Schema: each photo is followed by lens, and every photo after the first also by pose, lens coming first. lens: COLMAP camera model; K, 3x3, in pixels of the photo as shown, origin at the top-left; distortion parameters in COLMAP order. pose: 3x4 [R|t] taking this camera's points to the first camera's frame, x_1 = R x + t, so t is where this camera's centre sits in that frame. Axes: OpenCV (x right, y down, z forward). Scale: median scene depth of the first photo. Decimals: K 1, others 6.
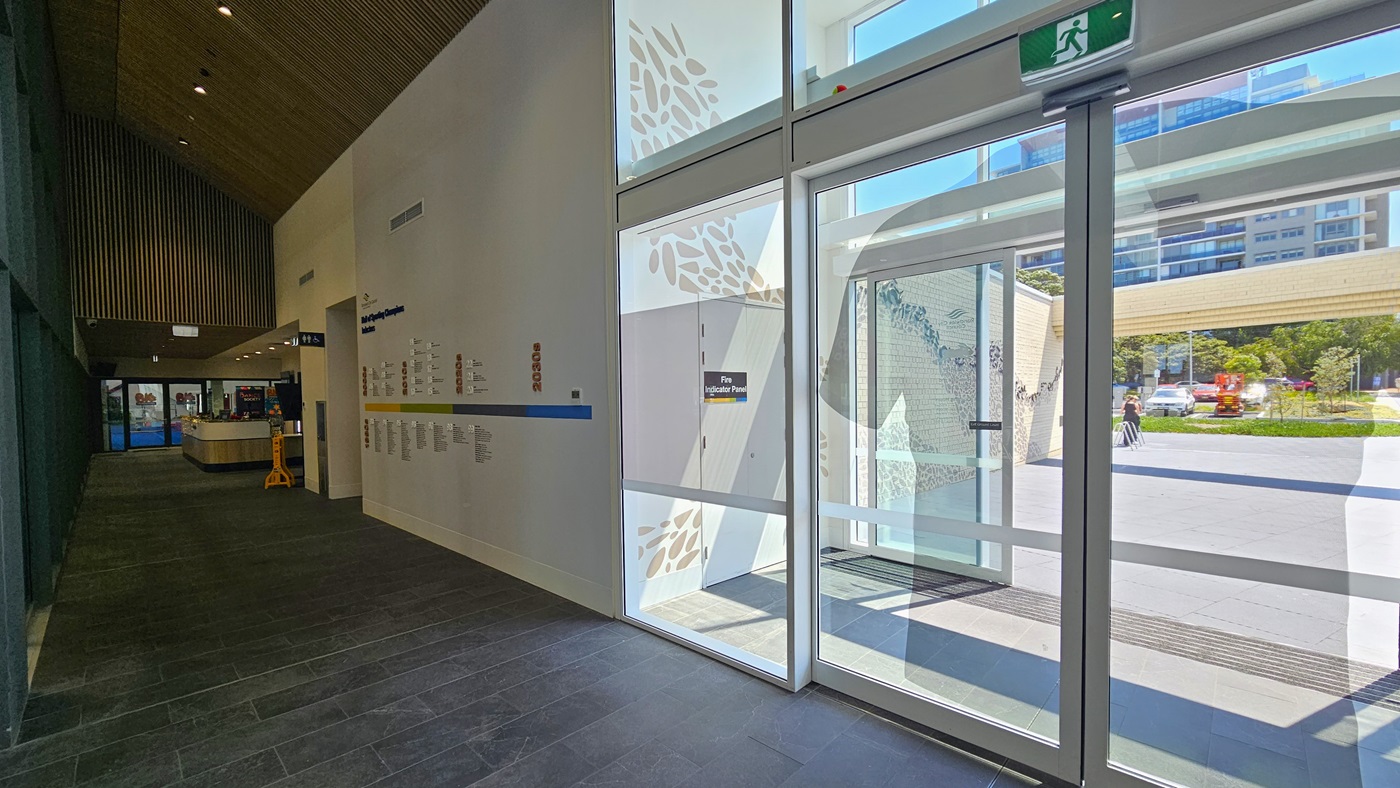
lens RADIAL K [[574.0, 0, 697.4], [0, 574.0, 411.9], [0, 0, 1]] dist [-0.001914, -0.000246]
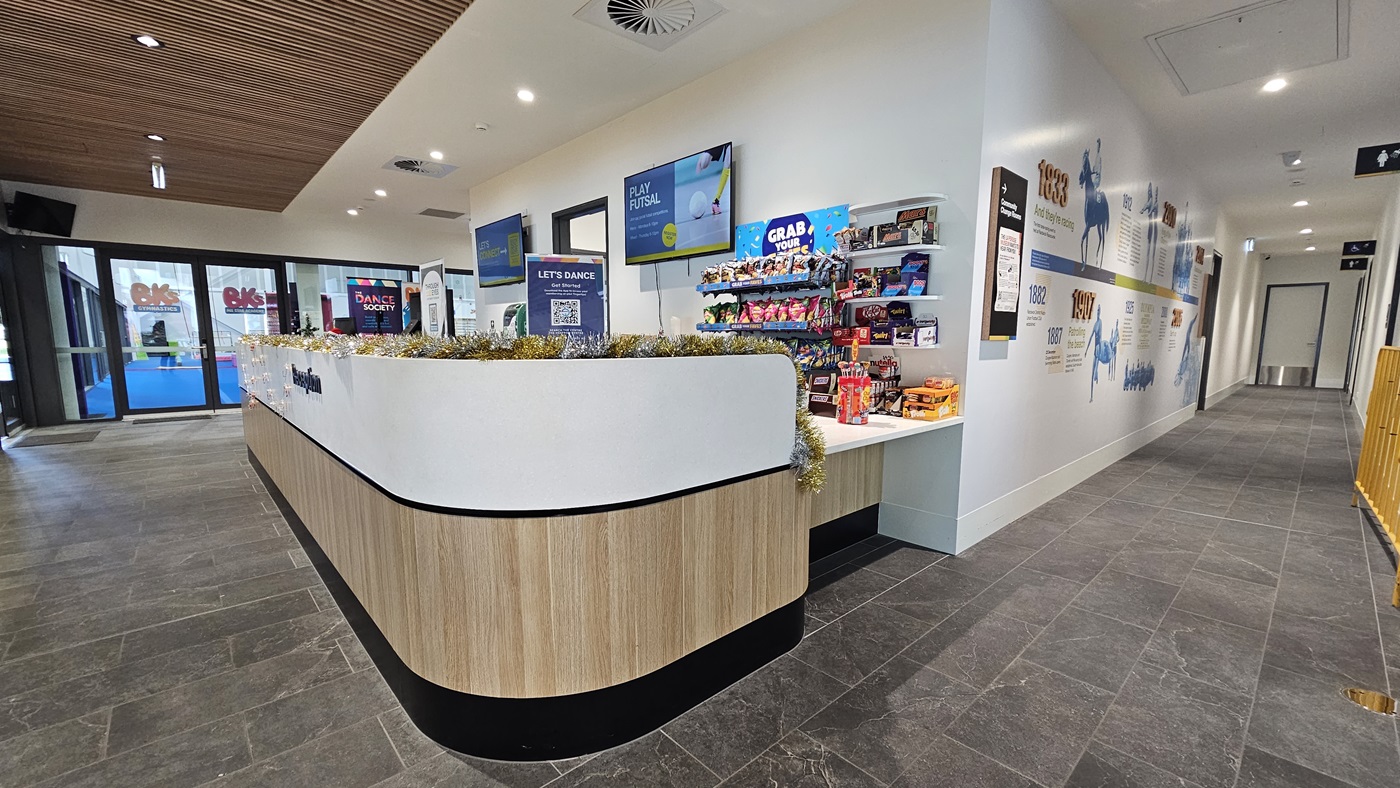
lens RADIAL K [[576.9, 0, 697.0], [0, 576.9, 401.0], [0, 0, 1]] dist [0.000197, -0.000137]
pose [[0.998323, 0.023276, -0.053009, -1.132379], [-0.018506, 0.995881, 0.088757, 0.017184], [0.054856, -0.087627, 0.994642, 1.242644]]
